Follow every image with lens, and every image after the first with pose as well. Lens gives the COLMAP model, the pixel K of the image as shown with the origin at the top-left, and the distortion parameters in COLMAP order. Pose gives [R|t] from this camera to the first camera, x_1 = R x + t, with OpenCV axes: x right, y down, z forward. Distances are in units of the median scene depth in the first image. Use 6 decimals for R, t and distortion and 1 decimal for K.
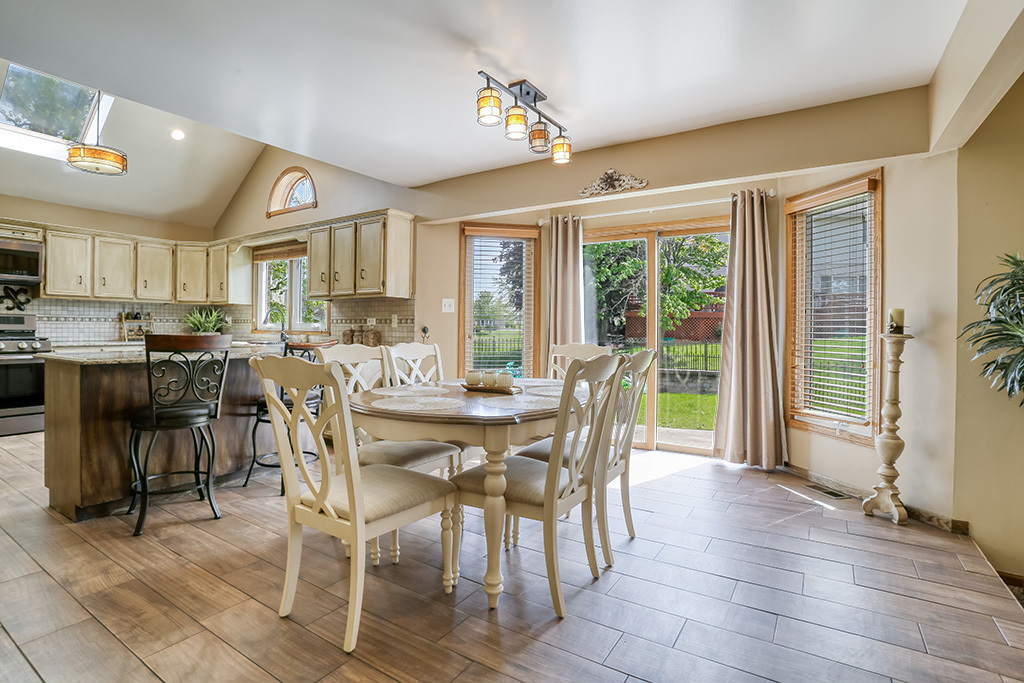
lens RADIAL K [[500.7, 0, 505.5], [0, 500.7, 324.6], [0, 0, 1]] dist [-0.031050, 0.007459]
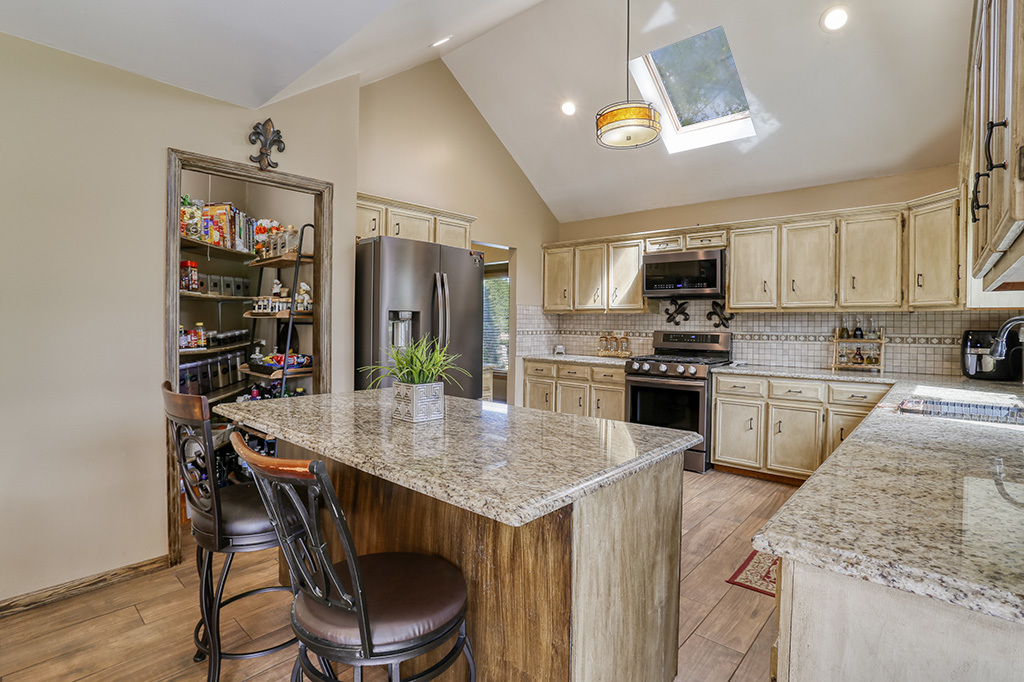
lens RADIAL K [[500.7, 0, 510.9], [0, 500.7, 336.9], [0, 0, 1]] dist [-0.031050, 0.007459]
pose [[-0.125448, 0.011753, -0.992031, -0.052238], [-0.002348, 0.999924, 0.012144, -0.021086], [0.992097, 0.003853, -0.125411, 0.695308]]
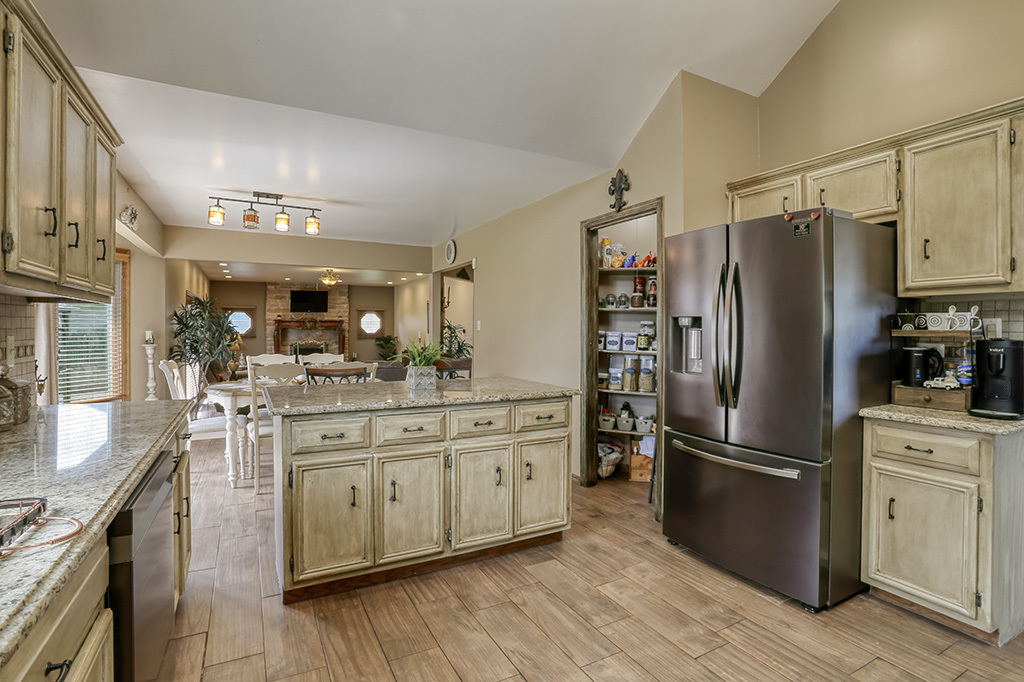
lens RADIAL K [[500.7, 0, 514.7], [0, 500.7, 332.9], [0, 0, 1]] dist [-0.031050, 0.007459]
pose [[-0.885125, -0.015028, 0.465111, -0.699307], [-0.013975, 0.999886, 0.005711, -0.028591], [-0.465144, -0.001445, -0.885234, 1.012203]]
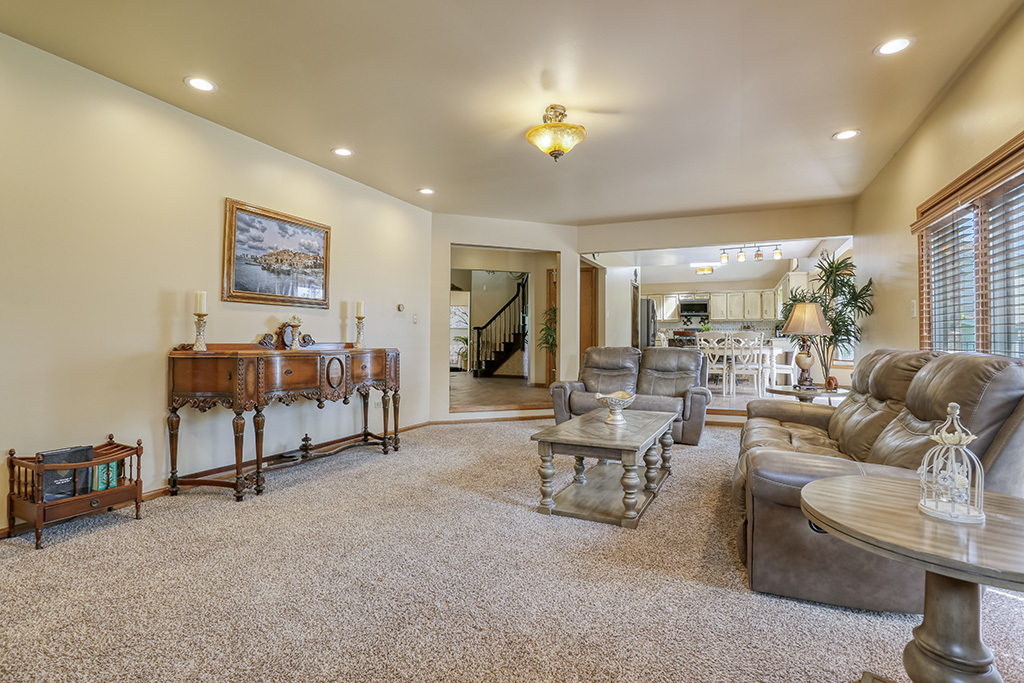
lens RADIAL K [[500.7, 0, 512.2], [0, 500.7, 338.1], [0, 0, 1]] dist [-0.031050, 0.007459]
pose [[0.182566, -0.014125, -0.983092, 1.289364], [0.008635, 0.999881, -0.012762, 0.052327], [0.983156, -0.006159, 0.182666, -0.429525]]
